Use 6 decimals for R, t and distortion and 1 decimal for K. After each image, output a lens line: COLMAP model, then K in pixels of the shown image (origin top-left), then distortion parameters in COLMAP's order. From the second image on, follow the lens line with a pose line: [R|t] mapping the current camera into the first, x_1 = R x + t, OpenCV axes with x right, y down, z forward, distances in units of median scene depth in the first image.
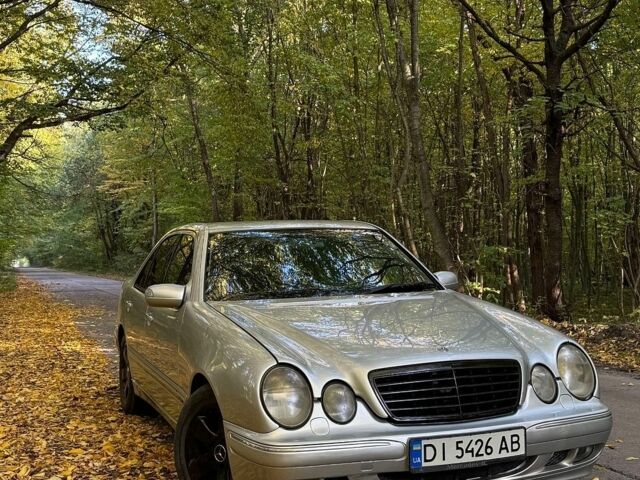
lens RADIAL K [[864.0, 0, 320.0], [0, 864.0, 240.0], [0, 0, 1]] dist [0.102541, -0.084647]
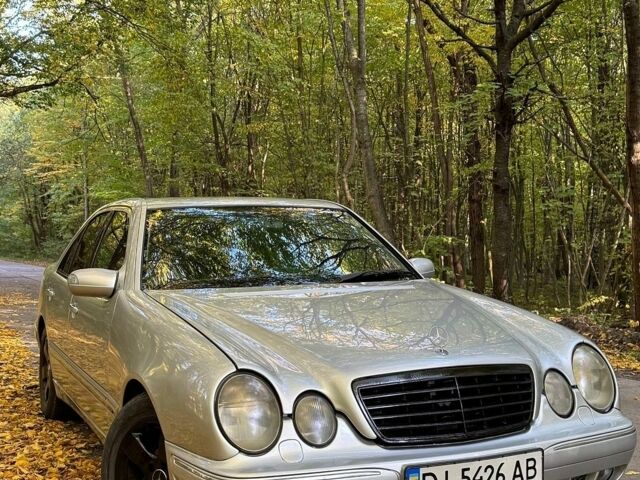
lens RADIAL K [[864.0, 0, 320.0], [0, 864.0, 240.0], [0, 0, 1]] dist [0.102541, -0.084647]
pose [[0.997149, 0.013073, 0.074319, -0.021182], [-0.013952, 0.999839, 0.011320, 0.009422], [-0.074159, -0.012325, 0.997170, 0.133516]]
